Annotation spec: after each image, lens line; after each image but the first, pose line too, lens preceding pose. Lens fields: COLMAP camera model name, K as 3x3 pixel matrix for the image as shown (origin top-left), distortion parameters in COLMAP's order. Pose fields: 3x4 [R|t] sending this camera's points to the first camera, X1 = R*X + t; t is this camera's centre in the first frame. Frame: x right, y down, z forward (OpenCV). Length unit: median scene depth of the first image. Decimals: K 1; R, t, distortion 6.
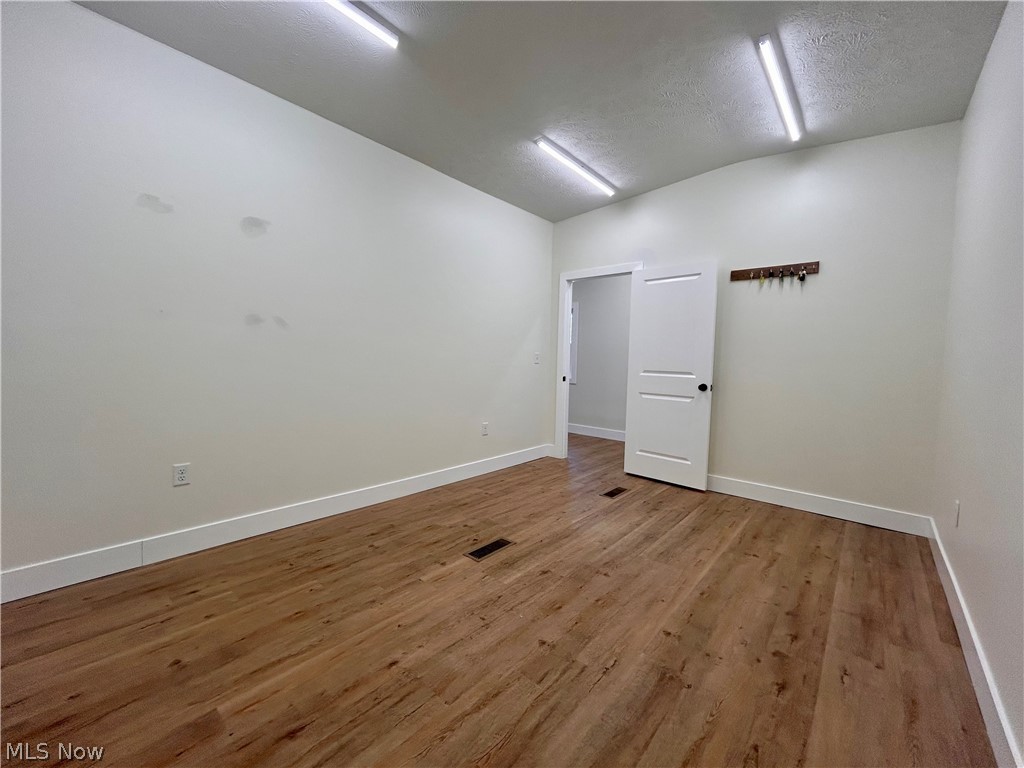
lens RADIAL K [[416.6, 0, 511.7], [0, 416.6, 384.1], [0, 0, 1]] dist [0.000397, -0.000157]
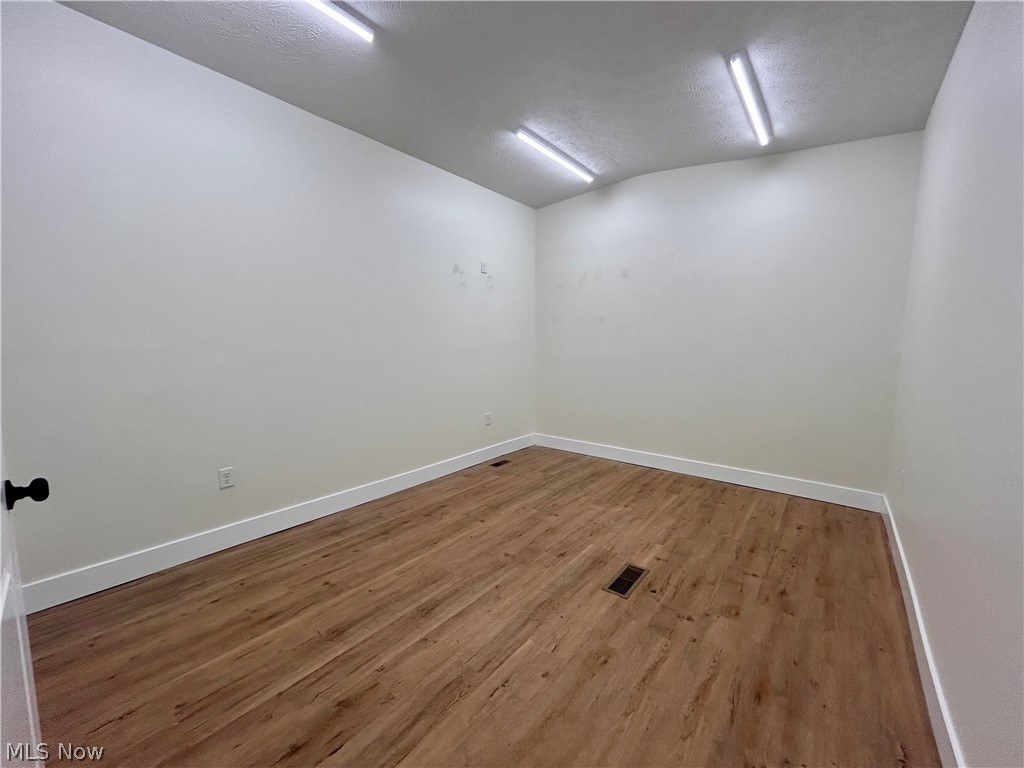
lens RADIAL K [[416.6, 0, 511.7], [0, 416.6, 384.2], [0, 0, 1]] dist [0.000397, -0.000157]
pose [[-0.998115, -0.027813, -0.054709, 0.271010], [-0.036688, 0.985004, 0.168588, -0.168193], [0.049199, 0.170277, -0.984167, 1.904420]]
